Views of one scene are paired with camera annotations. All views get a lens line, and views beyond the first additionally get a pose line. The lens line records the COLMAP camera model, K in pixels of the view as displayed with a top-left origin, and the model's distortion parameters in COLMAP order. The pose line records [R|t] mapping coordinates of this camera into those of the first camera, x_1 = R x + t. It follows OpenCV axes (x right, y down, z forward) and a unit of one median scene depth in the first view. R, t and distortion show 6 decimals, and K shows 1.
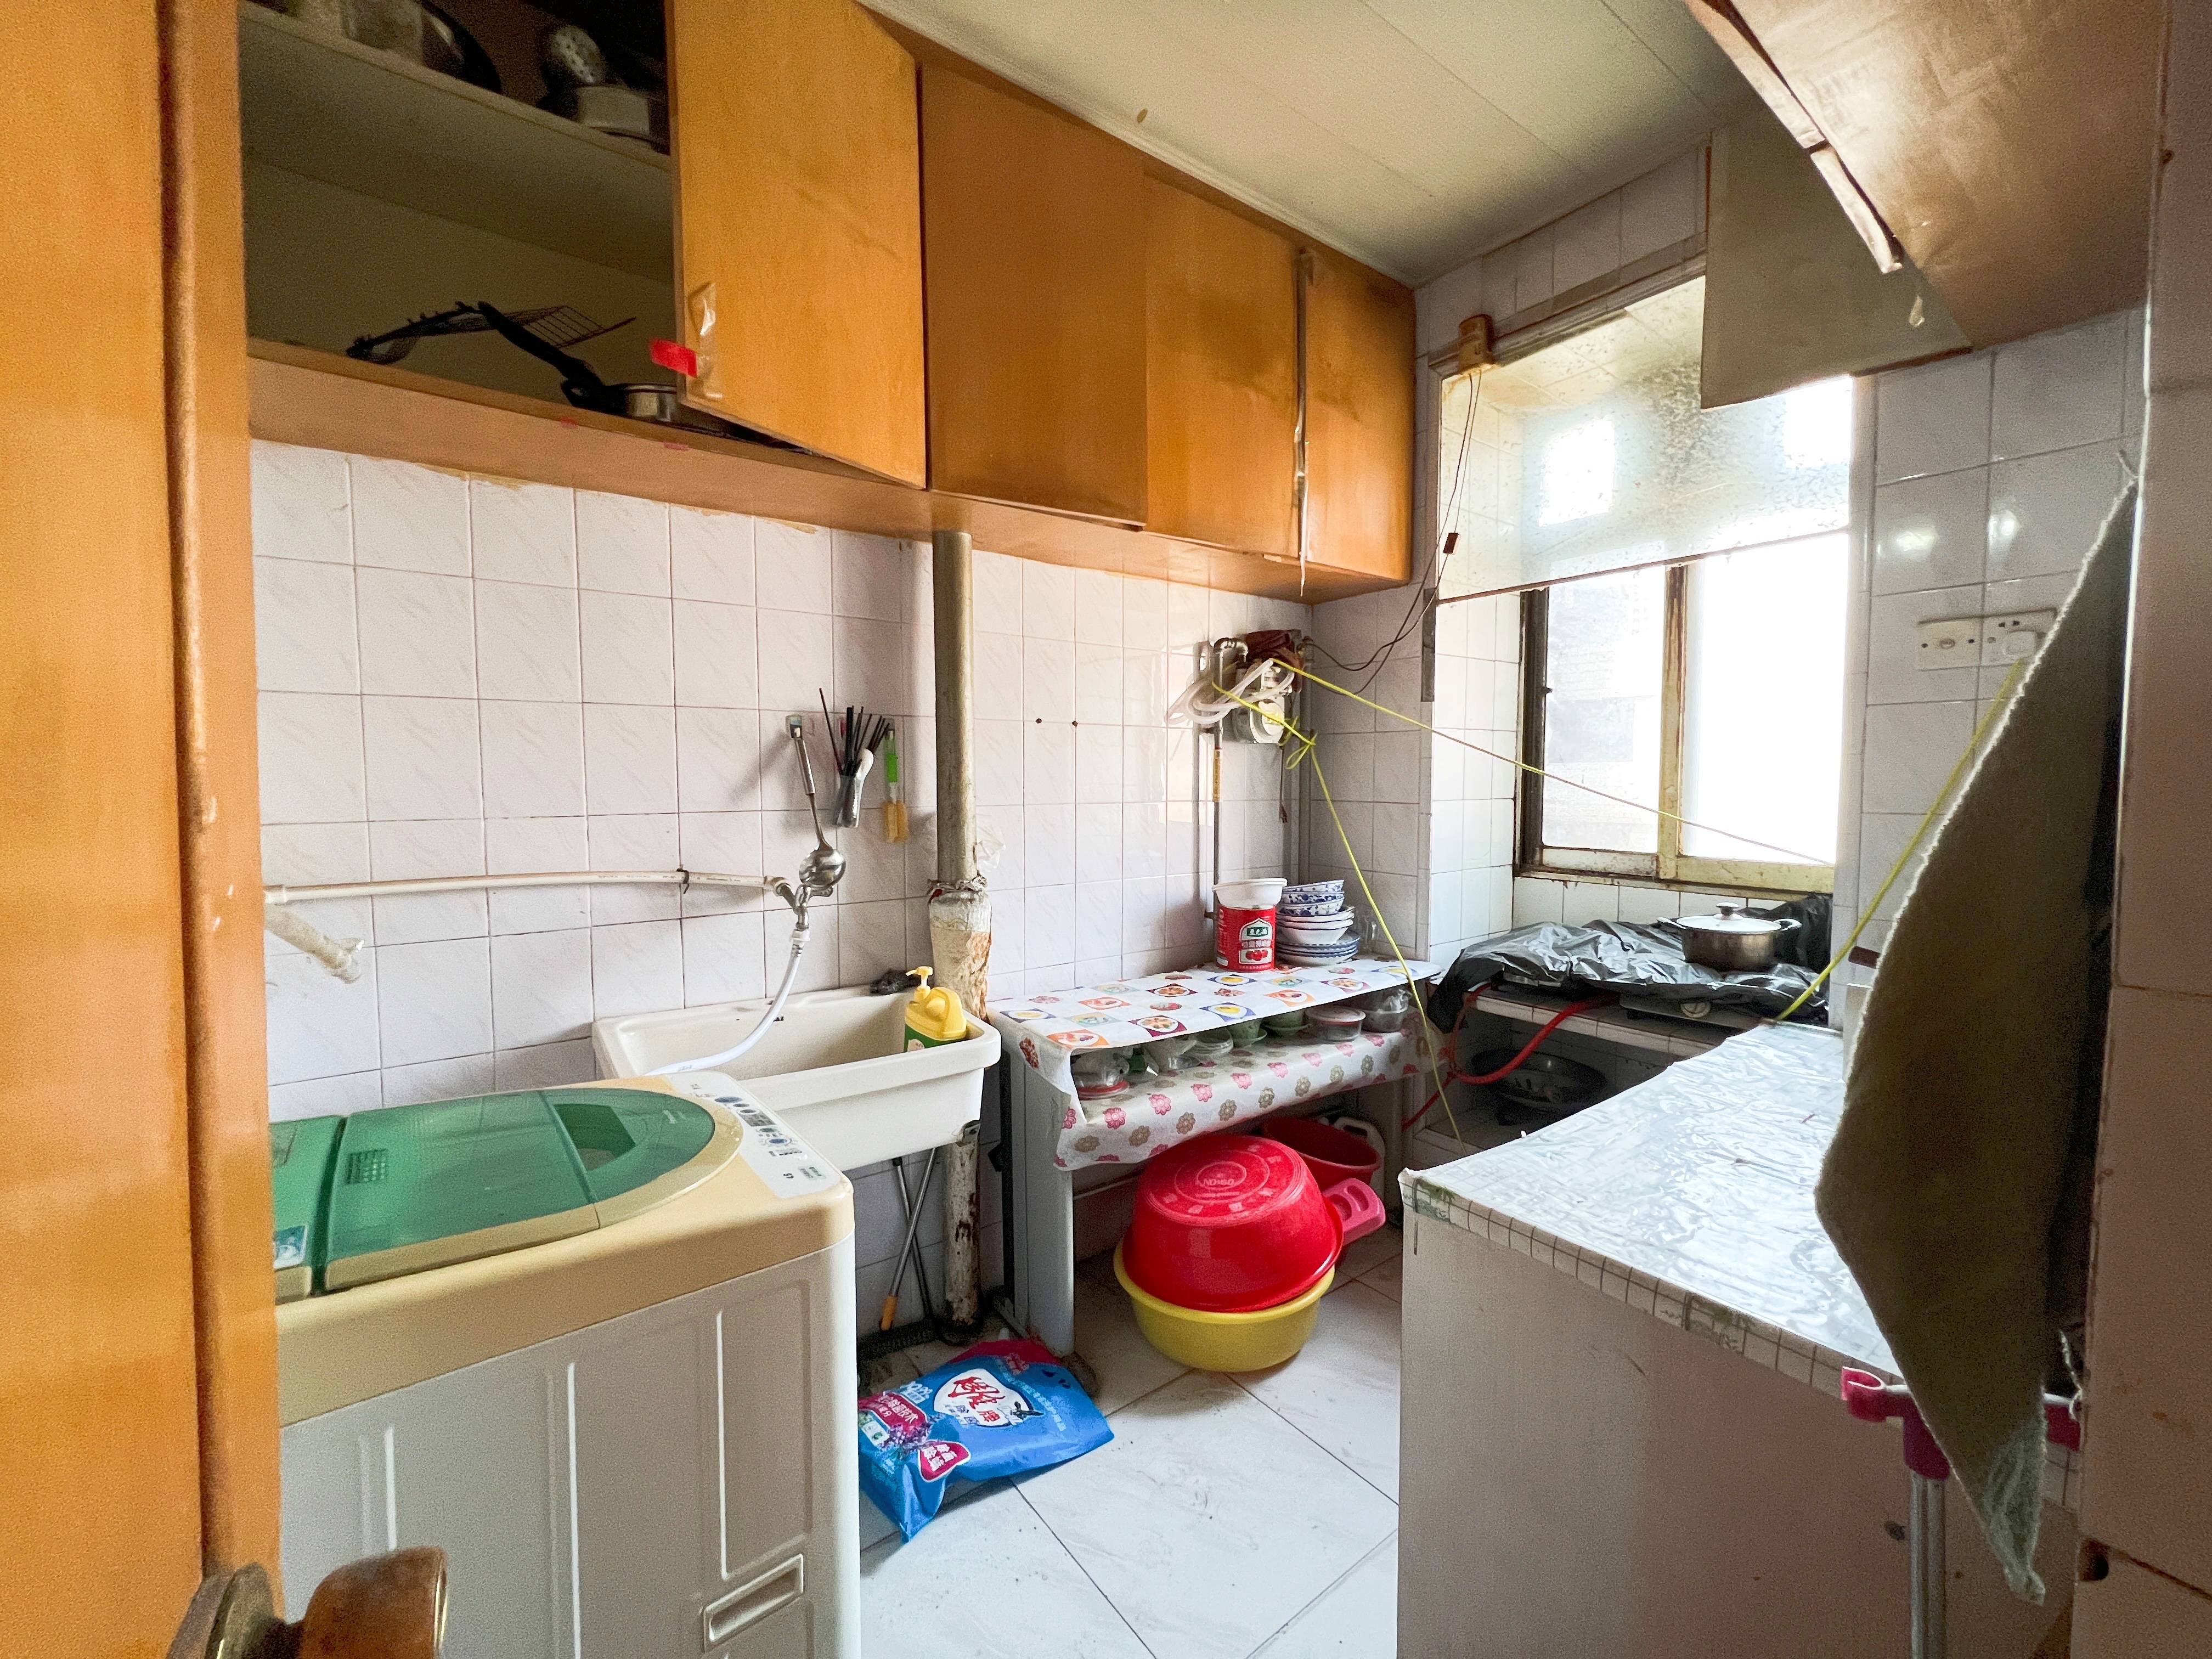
lens RADIAL K [[890.1, 0, 1097.6], [0, 890.1, 819.7], [0, 0, 1]] dist [-0.002272, 0.000582]
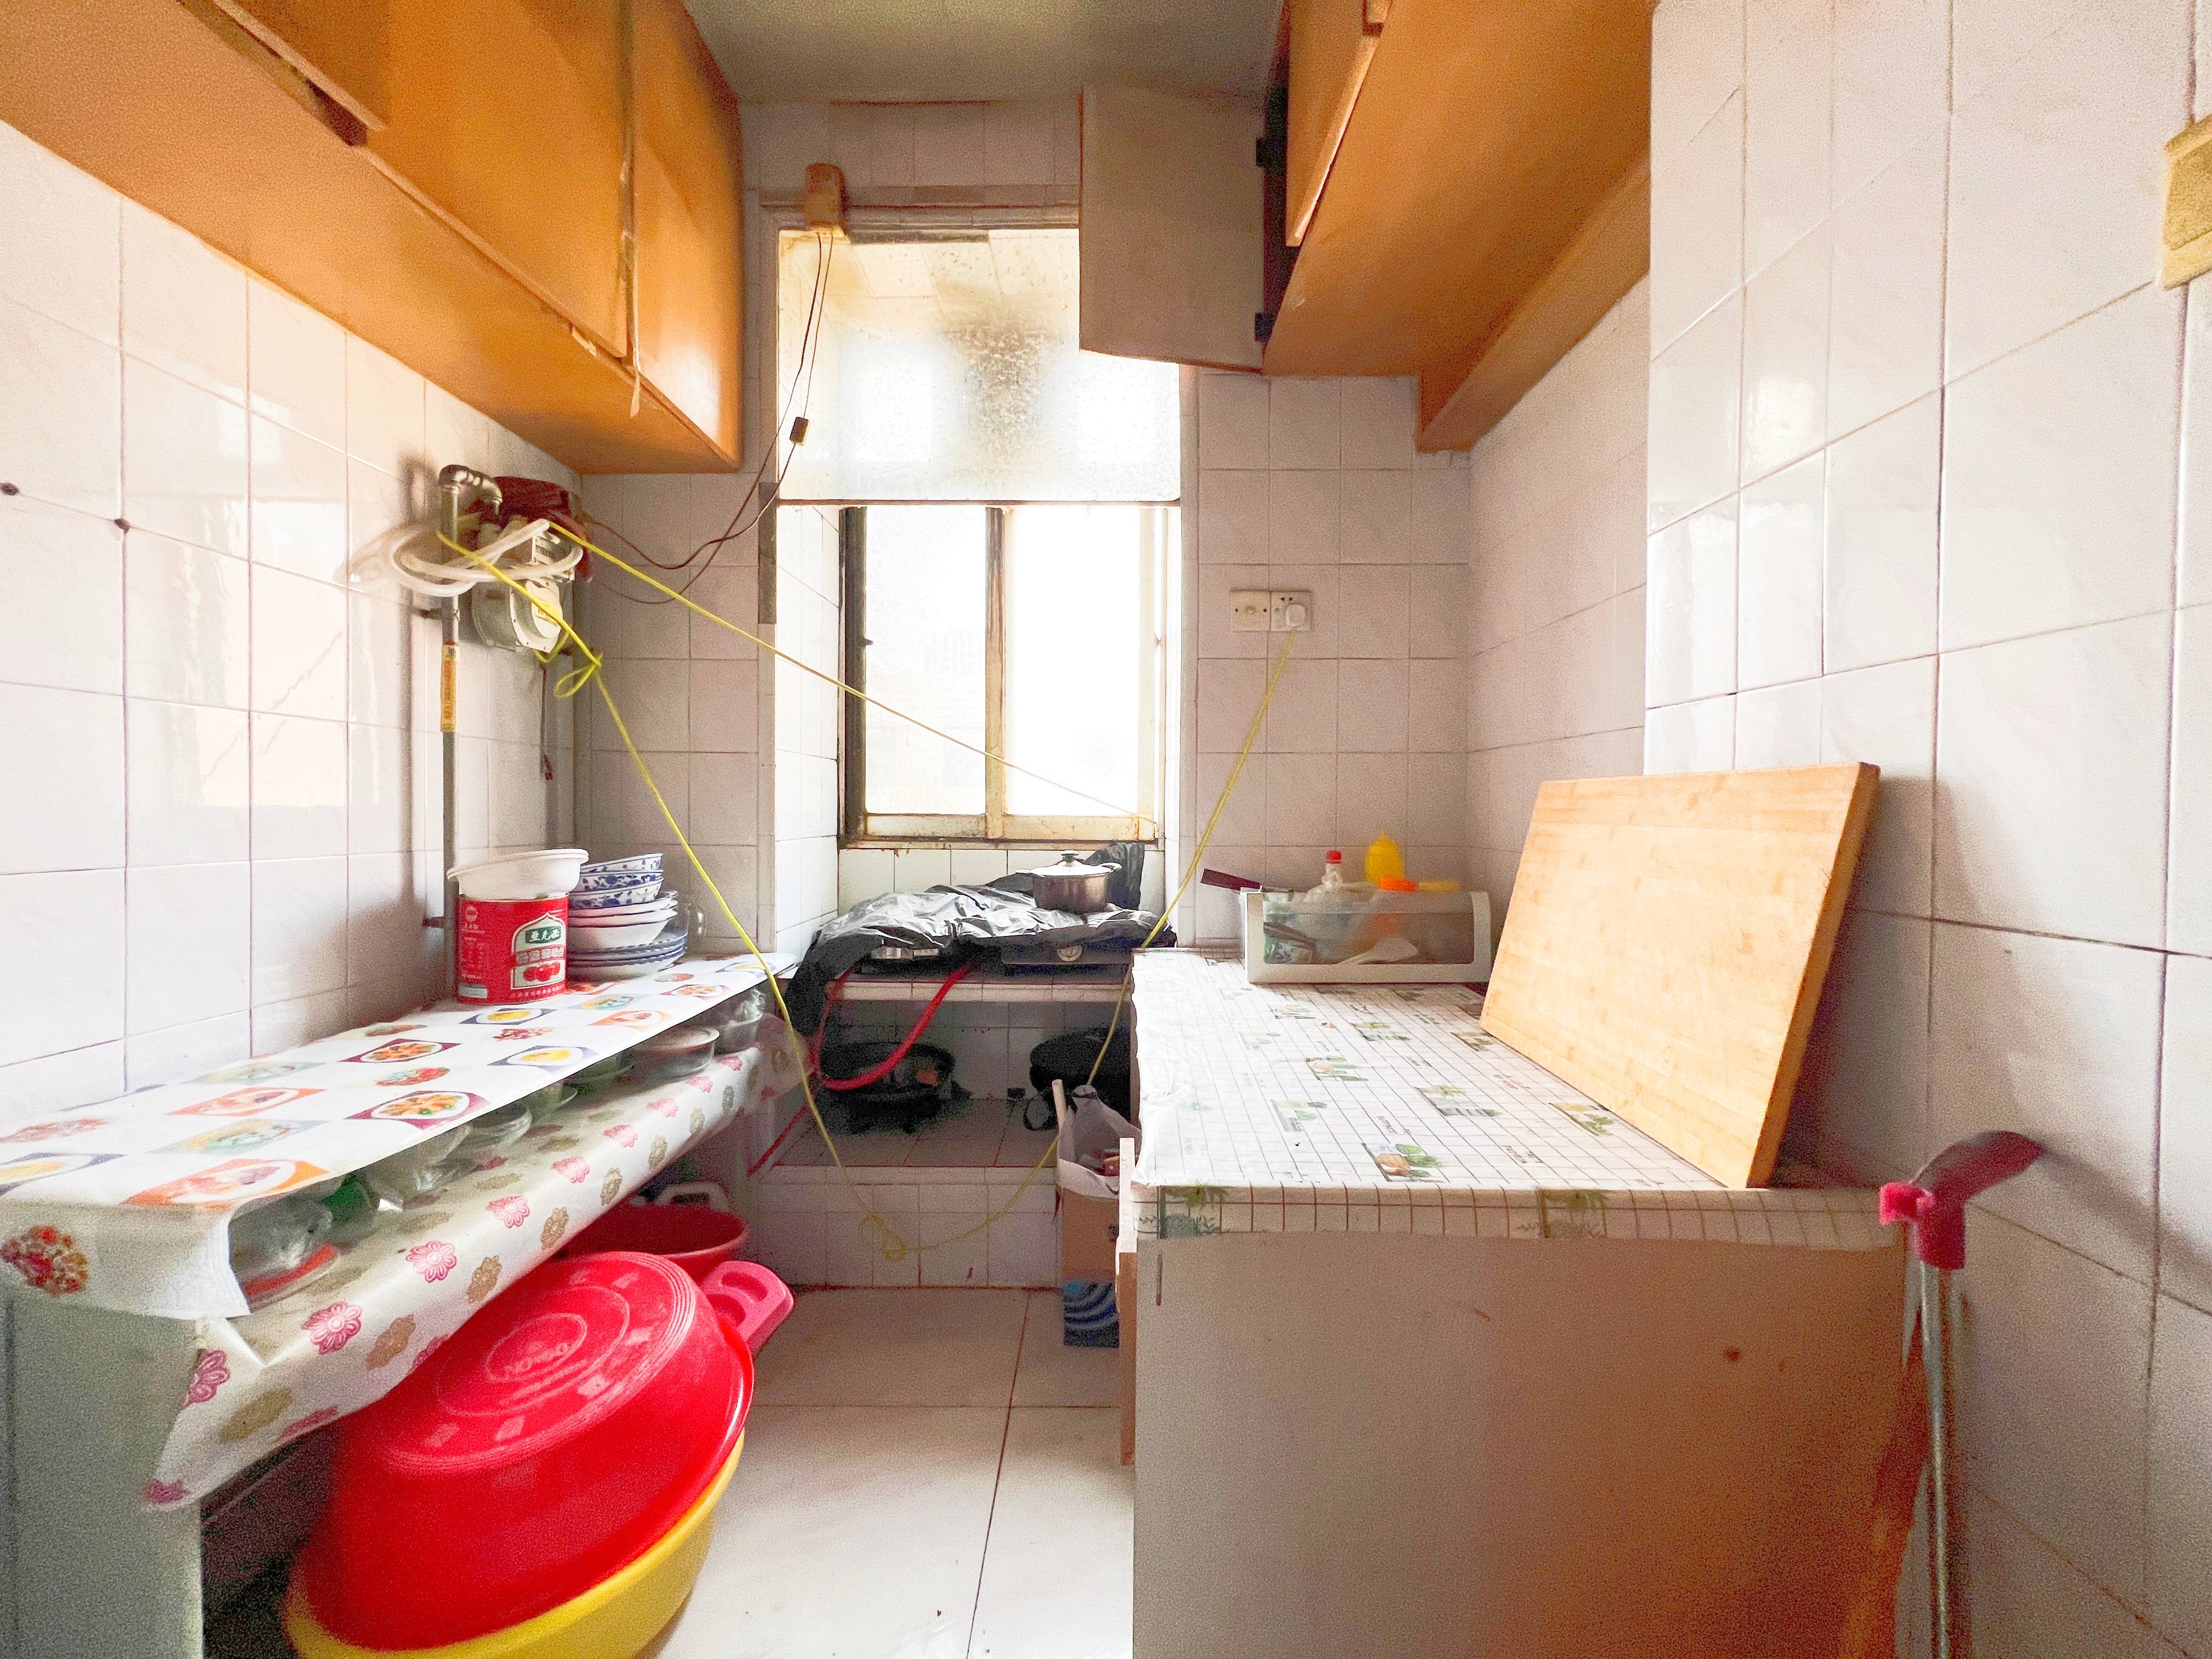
lens RADIAL K [[890.1, 0, 1111.1], [0, 890.1, 822.0], [0, 0, 1]] dist [-0.002272, 0.000582]
pose [[0.599321, -0.006652, 0.800481, -0.086101], [0.032115, 0.999360, -0.015740, 0.069741], [-0.799865, 0.035141, 0.599151, 0.299510]]
